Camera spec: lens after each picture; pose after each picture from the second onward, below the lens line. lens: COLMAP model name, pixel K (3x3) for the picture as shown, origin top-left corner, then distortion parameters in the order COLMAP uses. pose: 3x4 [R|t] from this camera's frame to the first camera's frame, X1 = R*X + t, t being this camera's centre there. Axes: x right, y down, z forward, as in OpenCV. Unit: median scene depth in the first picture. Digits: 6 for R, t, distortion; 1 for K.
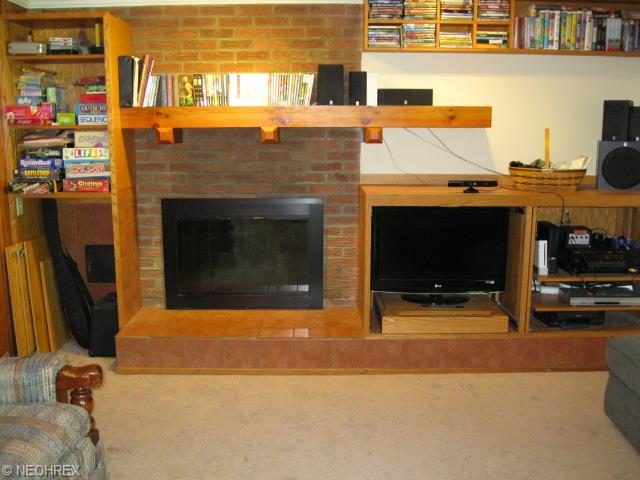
lens RADIAL K [[658.7, 0, 323.3], [0, 658.7, 244.3], [0, 0, 1]] dist [-0.101063, 0.000000]
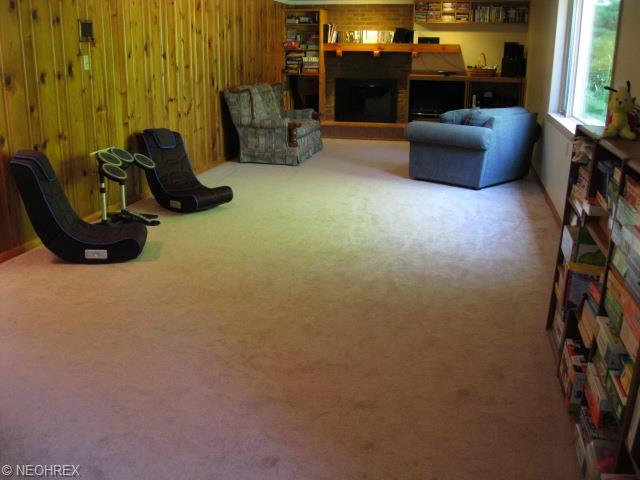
lens RADIAL K [[658.7, 0, 318.2], [0, 658.7, 240.7], [0, 0, 1]] dist [-0.101063, 0.000000]
pose [[0.974184, 0.070204, -0.214563, 0.316815], [-0.047844, 0.993033, 0.107691, 0.323189], [0.220628, -0.094645, 0.970755, -1.759498]]
